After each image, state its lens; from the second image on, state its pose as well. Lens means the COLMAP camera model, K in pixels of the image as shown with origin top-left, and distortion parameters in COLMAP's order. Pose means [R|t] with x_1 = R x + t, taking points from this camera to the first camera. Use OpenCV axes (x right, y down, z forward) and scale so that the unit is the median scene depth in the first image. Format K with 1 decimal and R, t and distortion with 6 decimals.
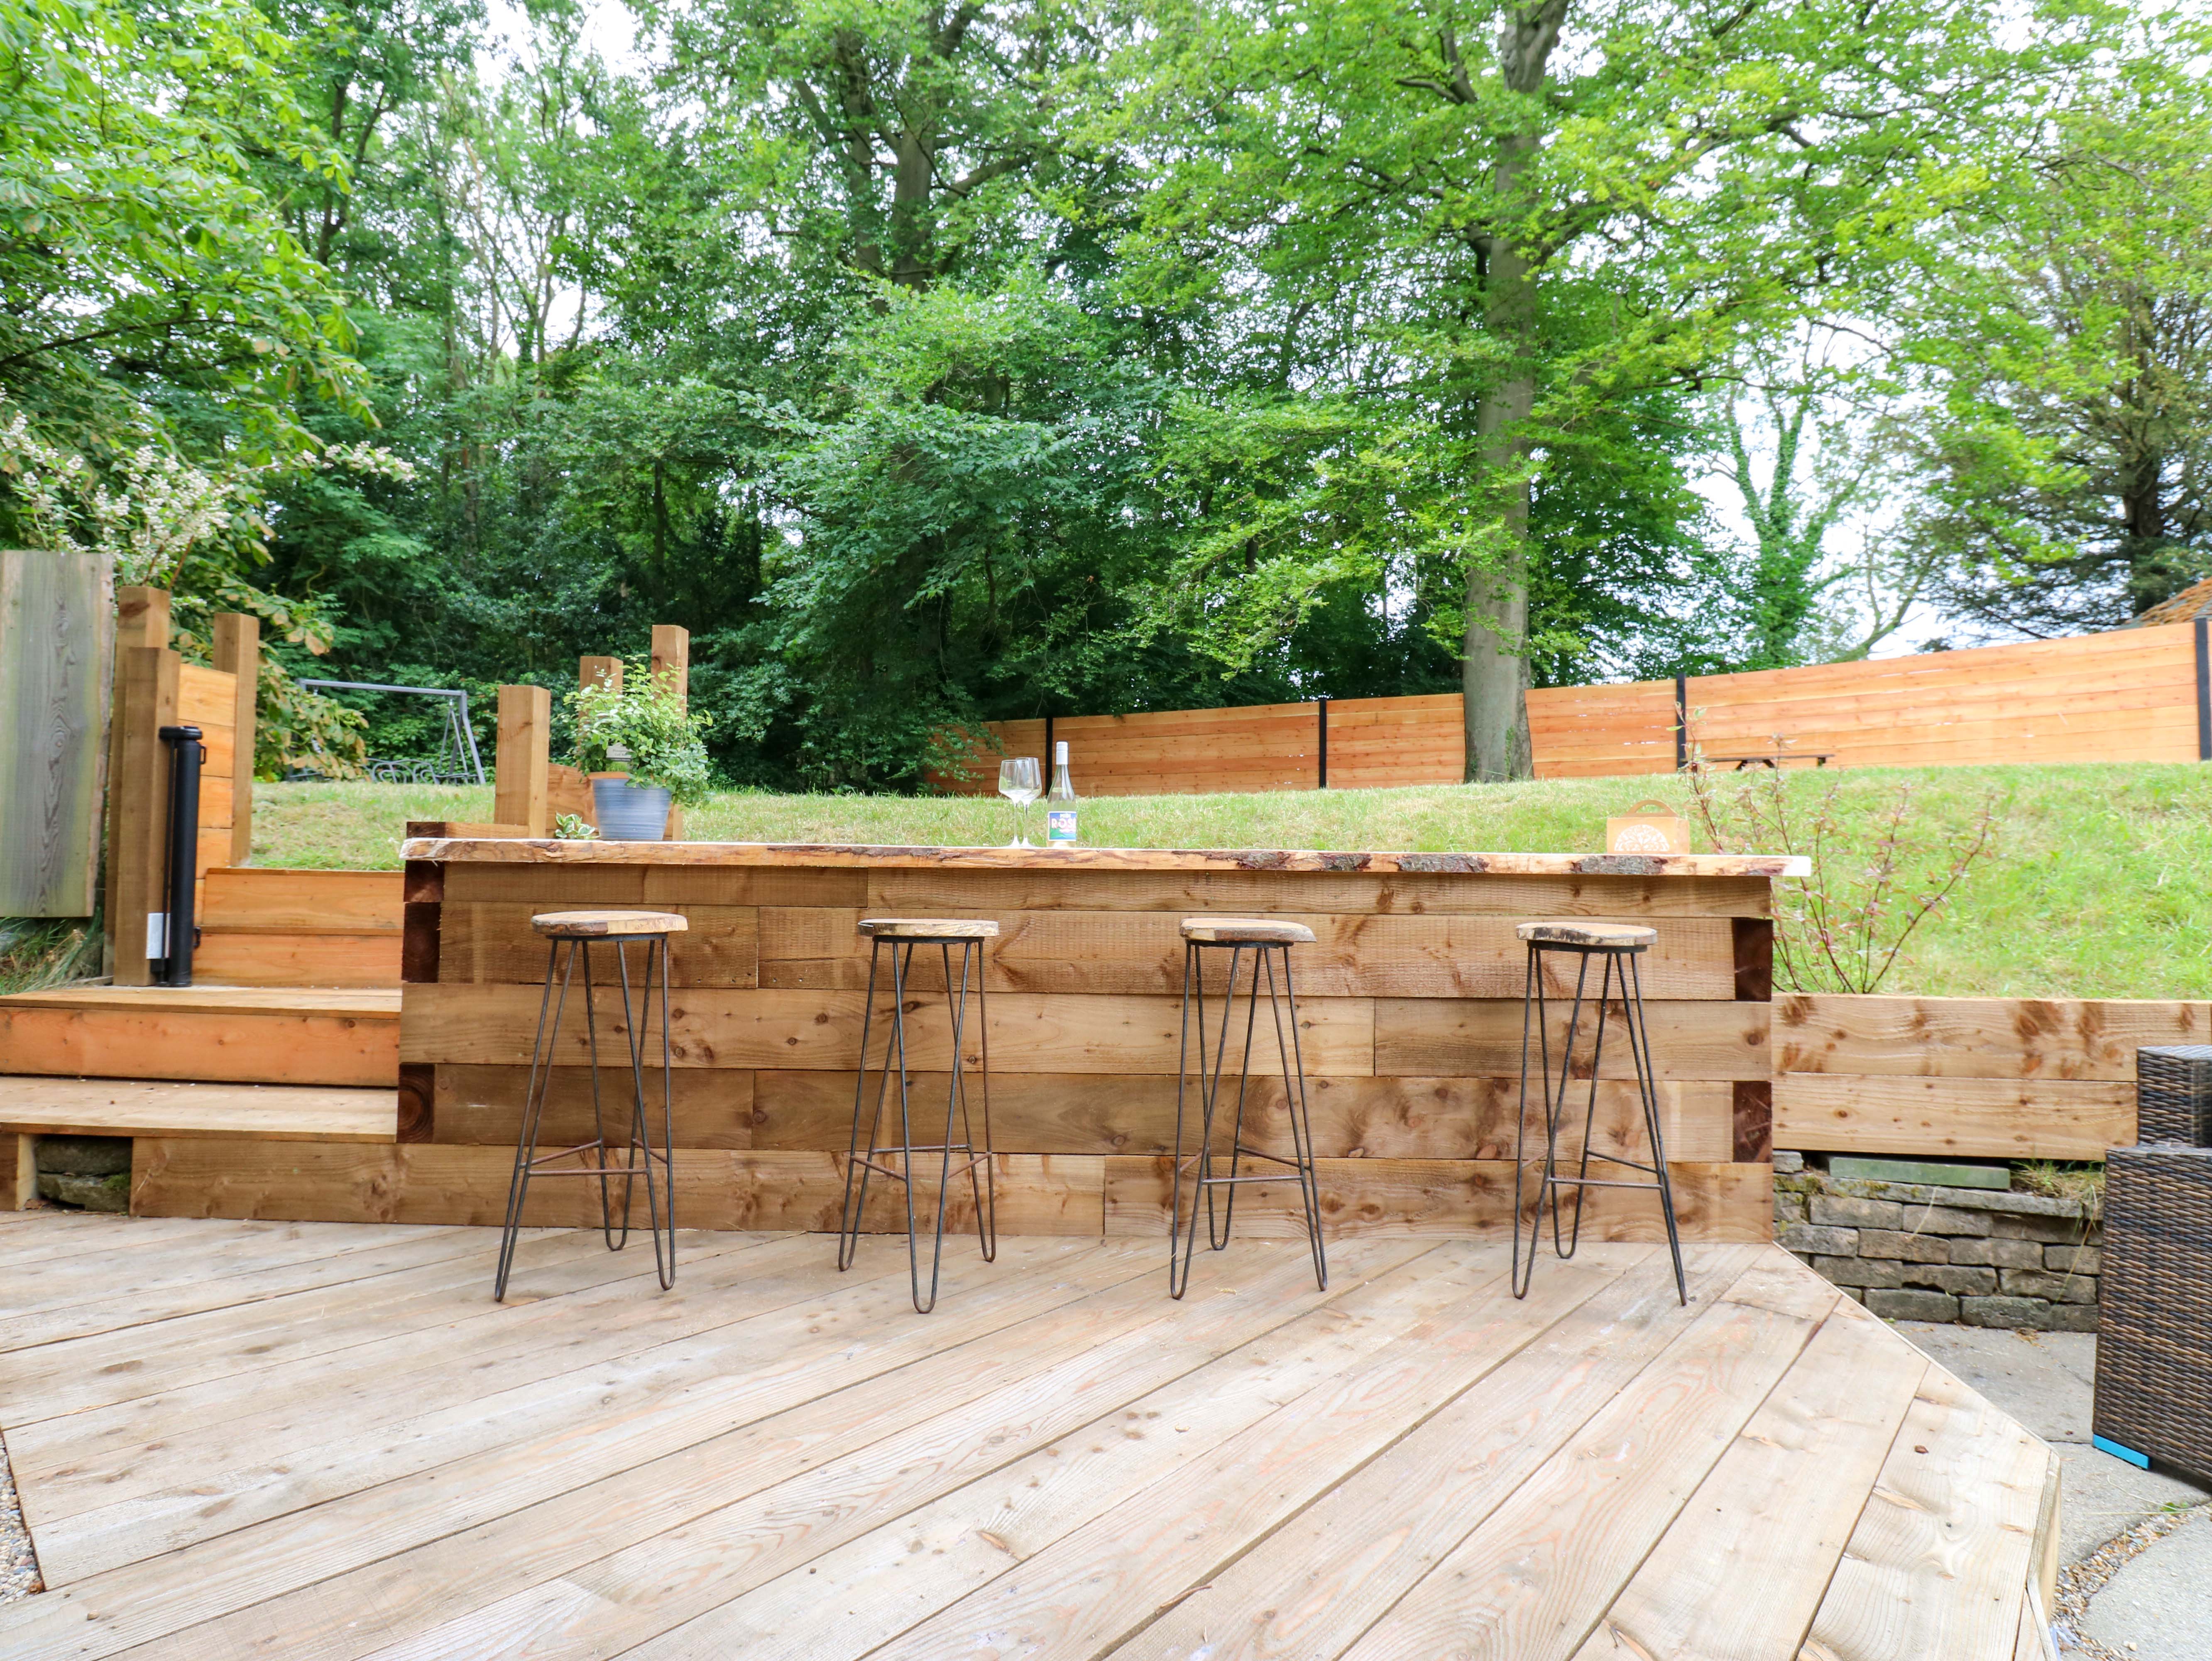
lens RADIAL K [[1144.9, 0, 1118.7], [0, 1144.9, 821.8], [0, 0, 1]] dist [0.001115, -0.010767]
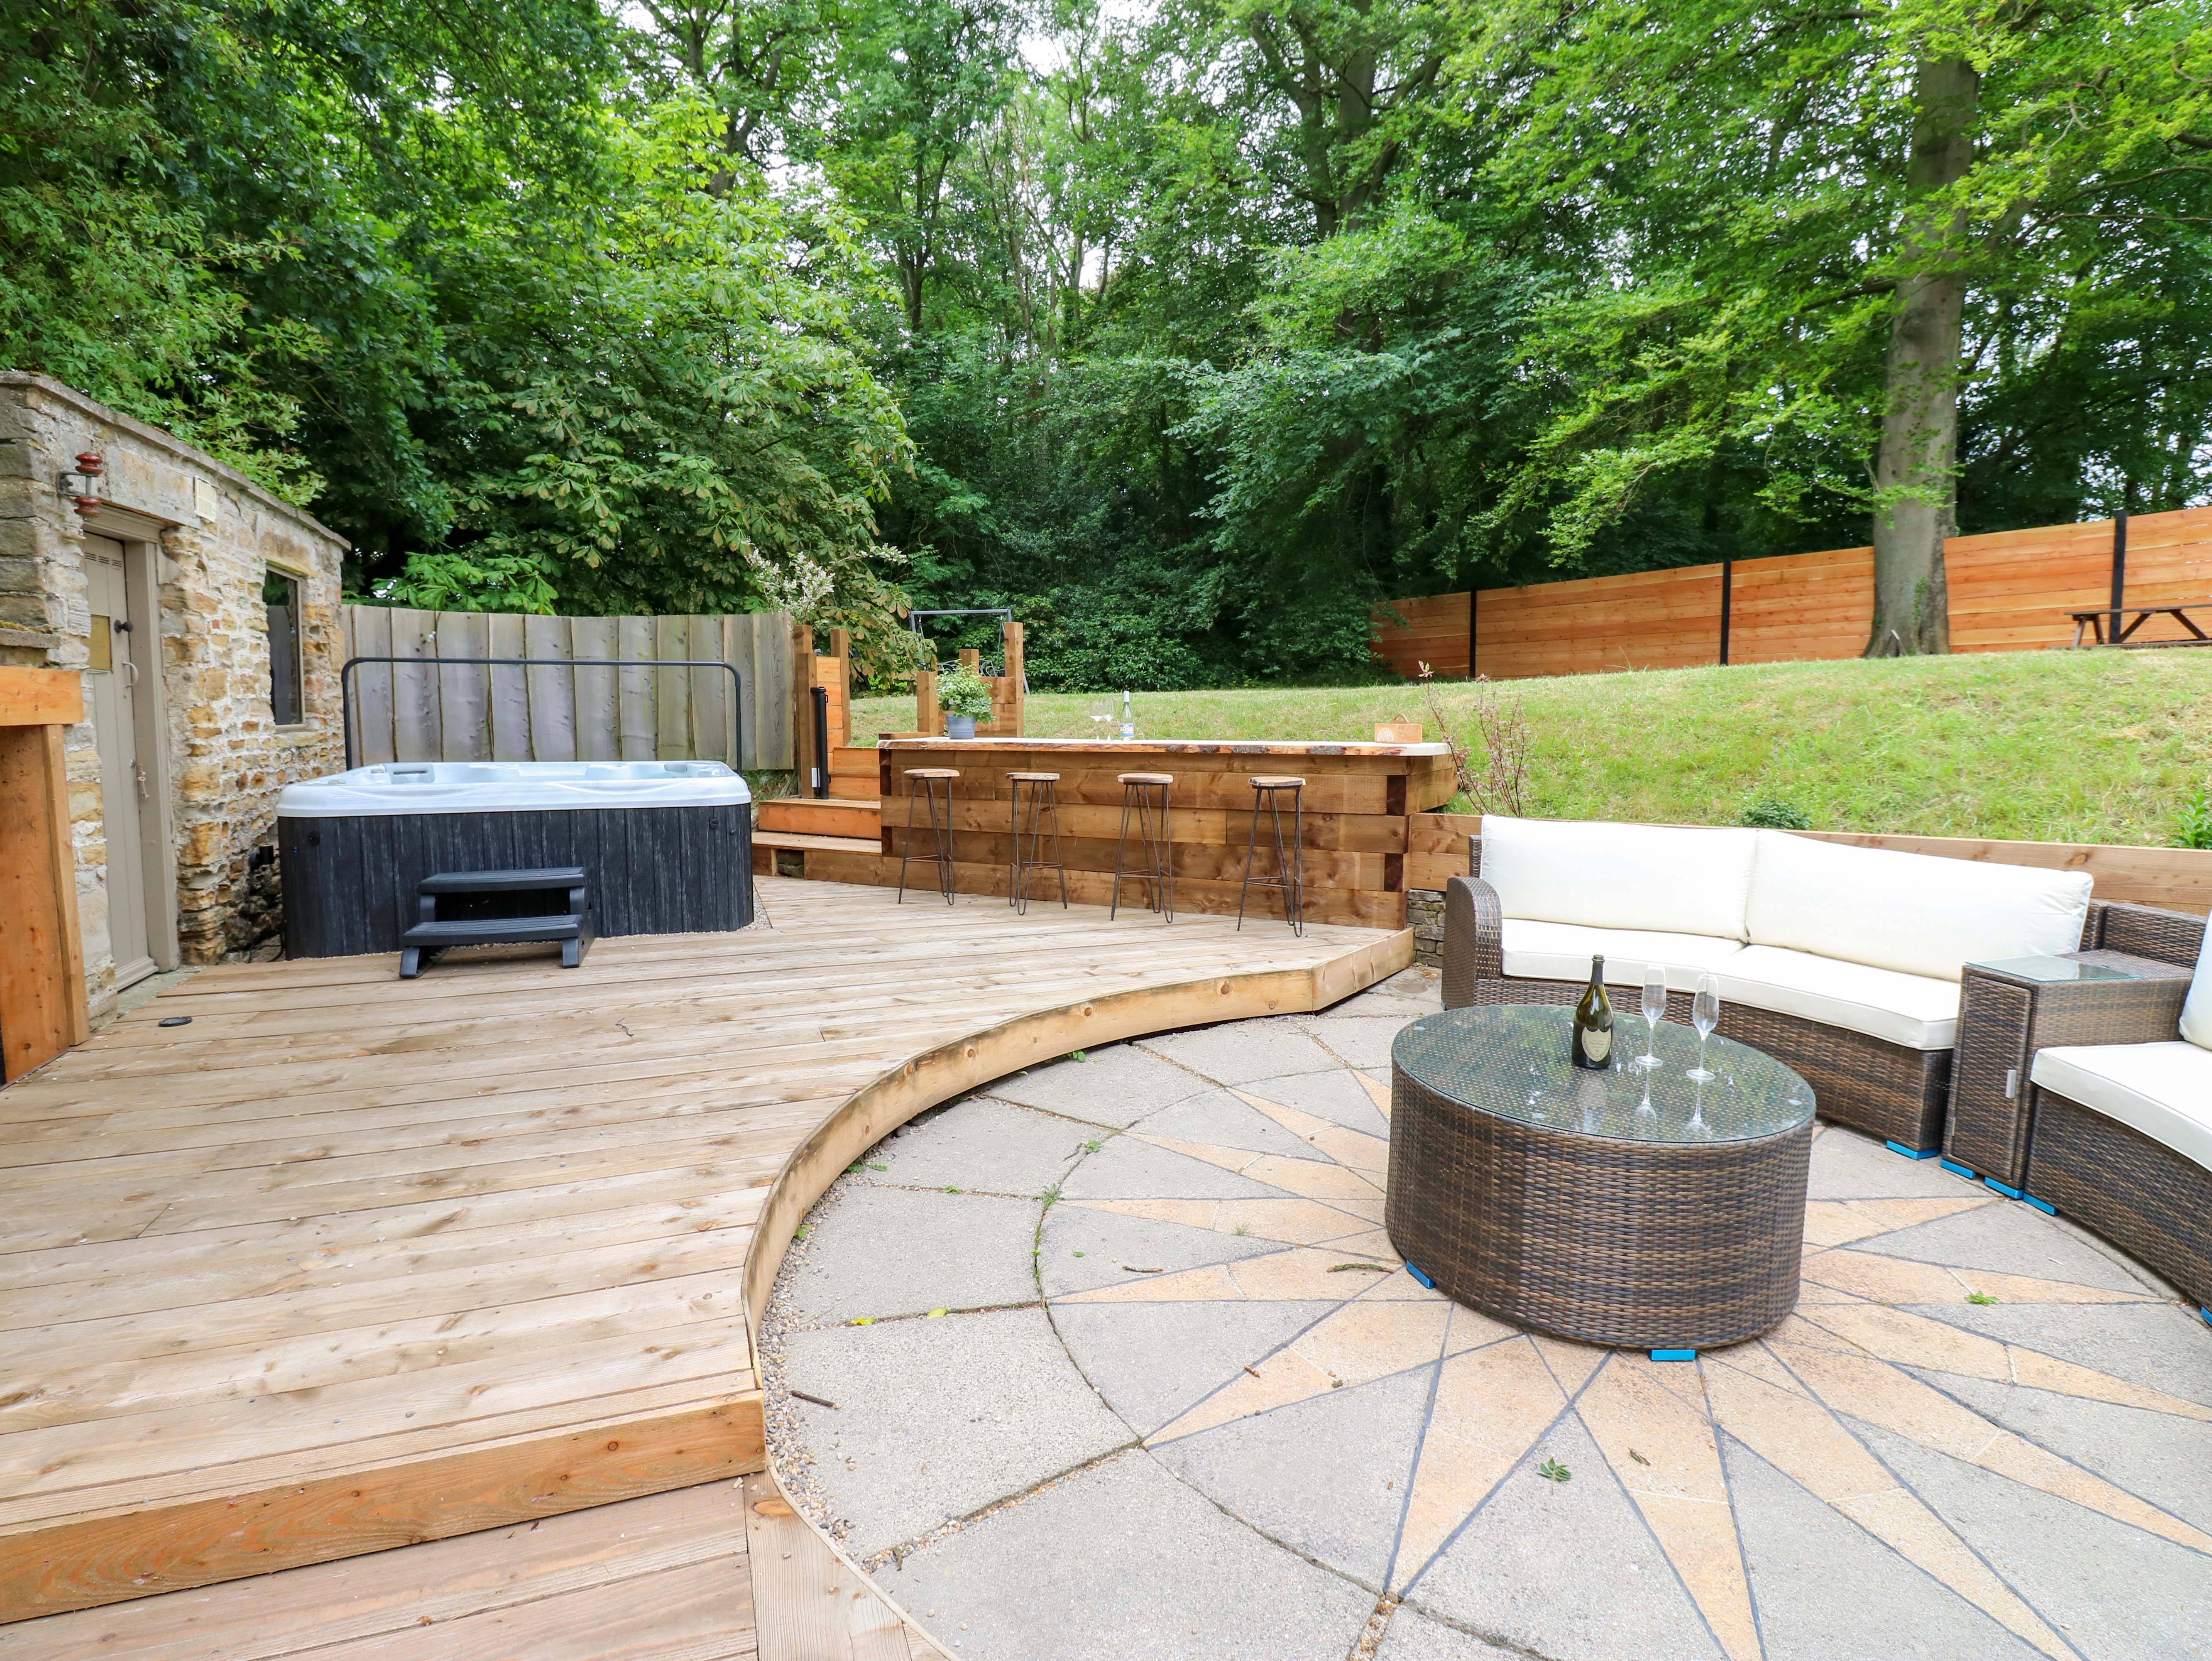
lens RADIAL K [[1151.1, 0, 1119.7], [0, 1151.1, 803.6], [0, 0, 1]] dist [0.004810, -0.016880]
pose [[0.883425, 0.020170, -0.468139, 0.795763], [0.032935, 0.993929, 0.104976, -0.072328], [0.467414, -0.108156, 0.877397, -0.768423]]
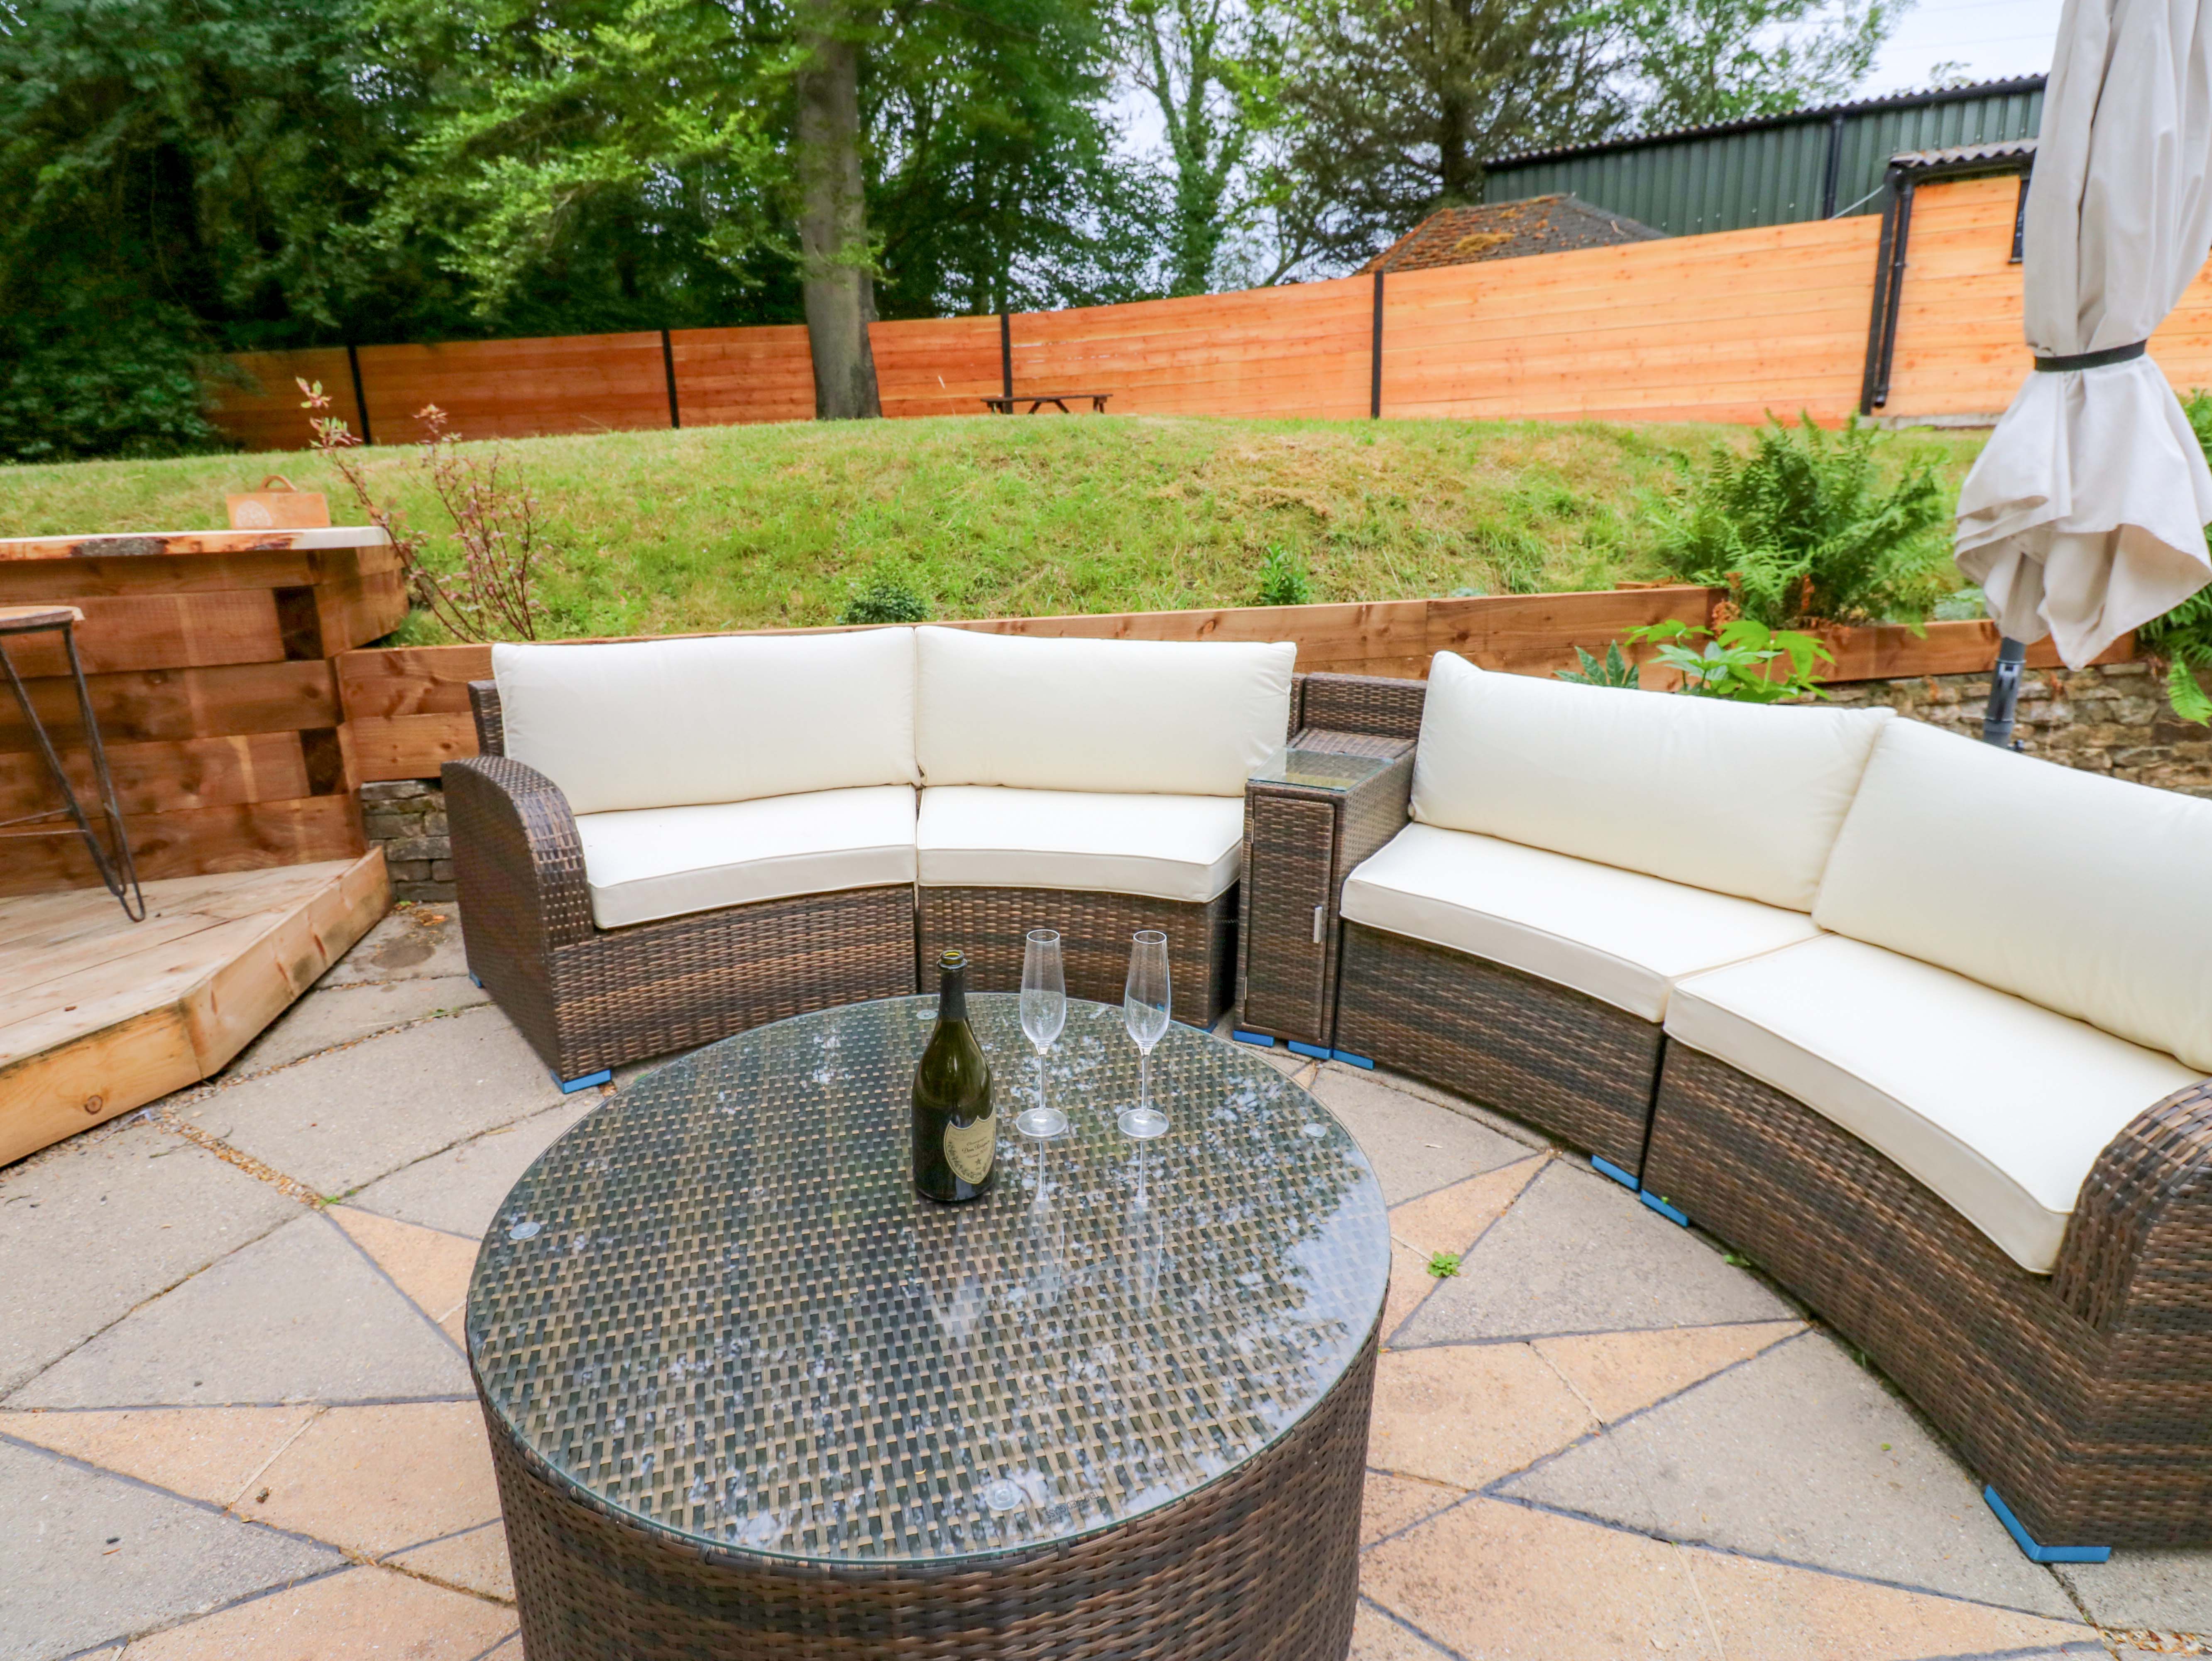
lens RADIAL K [[1145.2, 0, 1123.8], [0, 1145.2, 799.0], [0, 0, 1]] dist [0.005828, -0.018340]
pose [[0.928988, -0.125486, 0.348187, 0.659269], [0.020549, 0.956804, 0.290006, -0.018551], [-0.369539, -0.262257, 0.891438, -0.262604]]
